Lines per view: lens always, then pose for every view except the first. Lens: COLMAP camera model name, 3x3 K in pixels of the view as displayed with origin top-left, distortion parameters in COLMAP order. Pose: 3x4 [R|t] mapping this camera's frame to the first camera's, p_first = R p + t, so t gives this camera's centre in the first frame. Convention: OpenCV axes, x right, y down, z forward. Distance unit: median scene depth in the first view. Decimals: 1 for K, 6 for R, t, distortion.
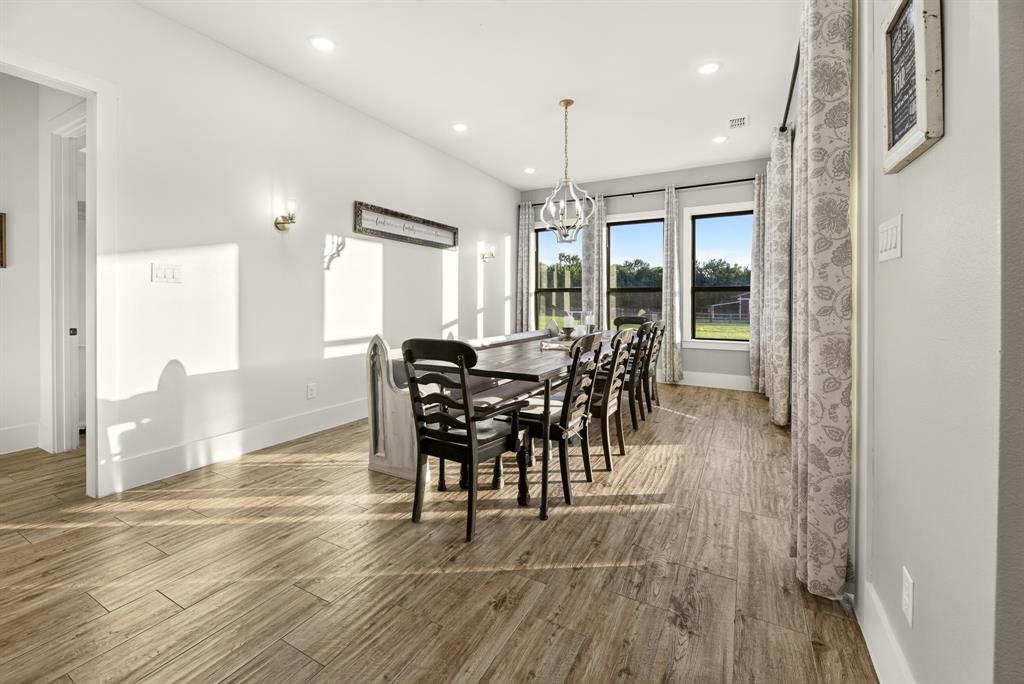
lens RADIAL K [[430.8, 0, 513.4], [0, 430.8, 303.6], [0, 0, 1]] dist [-0.001056, -0.000136]
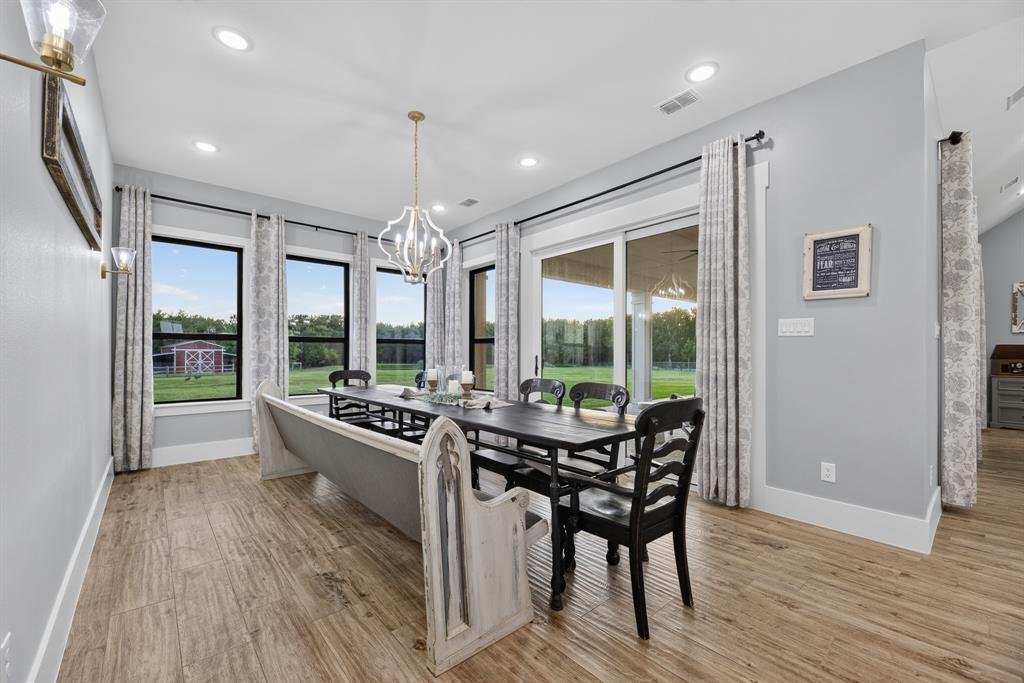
lens RADIAL K [[420.5, 0, 509.5], [0, 420.5, 352.8], [0, 0, 1]] dist [-0.001805, -0.000275]
pose [[0.347632, 0.001897, 0.937629, -1.337123], [0.002955, 0.999991, -0.003119, -0.007221], [-0.937626, 0.003855, 0.347623, 1.257606]]
